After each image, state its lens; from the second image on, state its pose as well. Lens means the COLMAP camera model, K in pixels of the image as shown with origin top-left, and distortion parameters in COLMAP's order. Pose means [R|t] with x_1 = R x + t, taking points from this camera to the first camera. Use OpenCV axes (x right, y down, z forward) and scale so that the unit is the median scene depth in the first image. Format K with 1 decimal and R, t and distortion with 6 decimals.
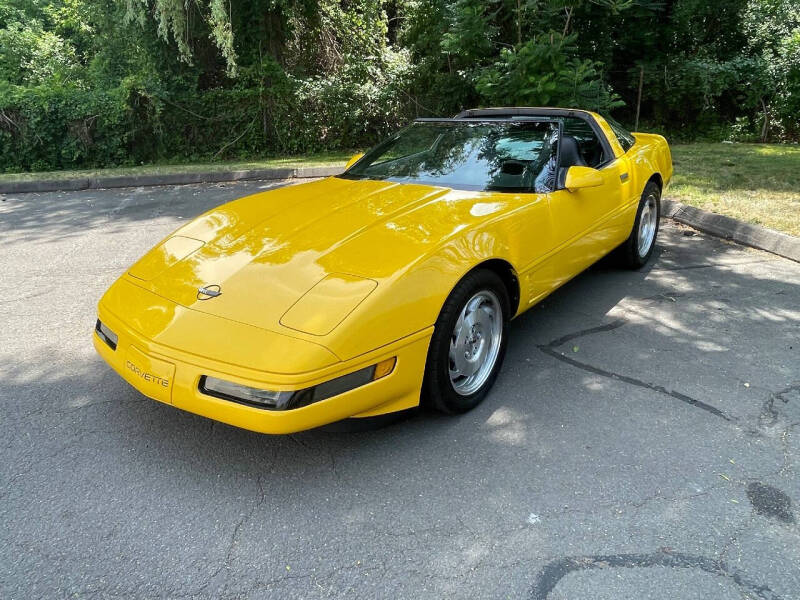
lens RADIAL K [[570.2, 0, 386.5], [0, 570.2, 294.4], [0, 0, 1]] dist [-0.001778, -0.004599]
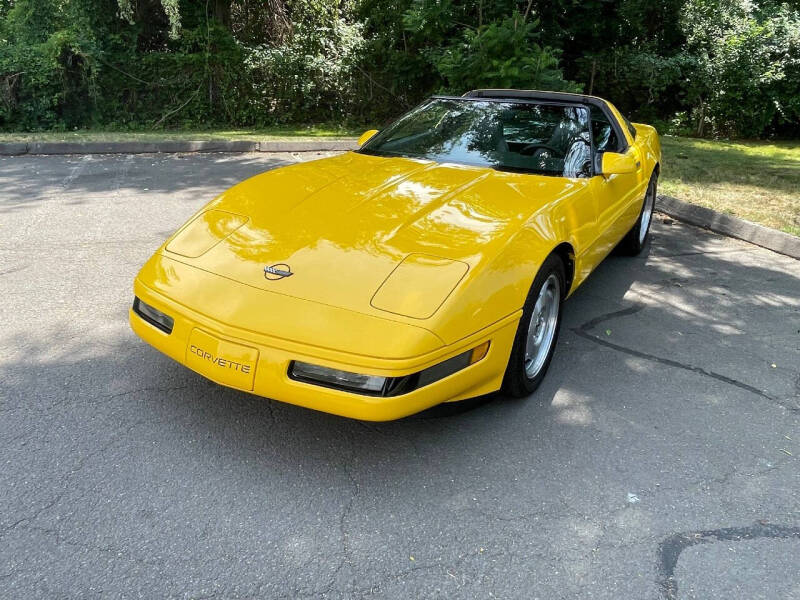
lens RADIAL K [[572.9, 0, 400.0], [0, 572.9, 300.0], [0, 0, 1]] dist [-0.004408, -0.005043]
pose [[0.990356, 0.008107, 0.138307, -0.048749], [-0.013993, 0.999035, 0.041639, 0.000071], [-0.137836, -0.043173, 0.989514, 0.008750]]
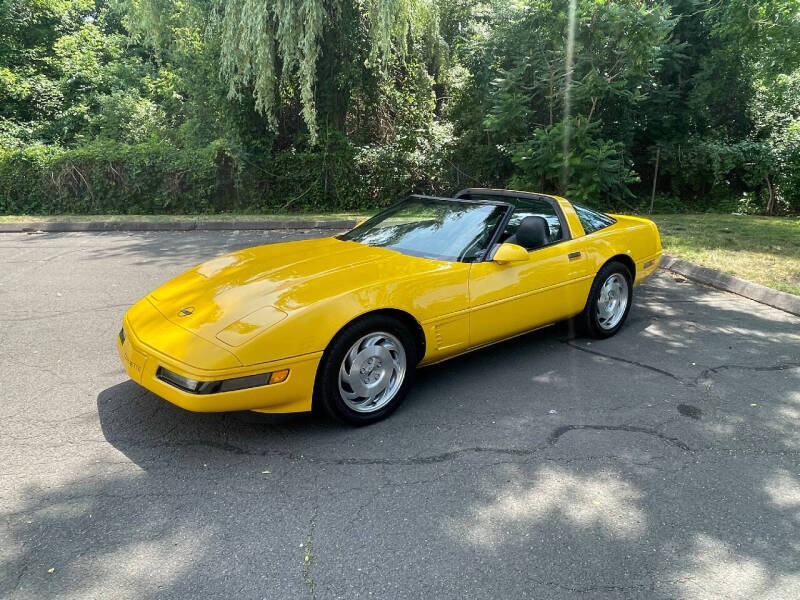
lens RADIAL K [[549.3, 0, 396.5], [0, 549.3, 292.7], [0, 0, 1]] dist [0.015877, -0.001998]
pose [[0.998260, 0.045082, -0.038014, -0.029461], [-0.048568, 0.994155, -0.096422, 0.034464], [0.033445, 0.098100, 0.994614, -0.124728]]
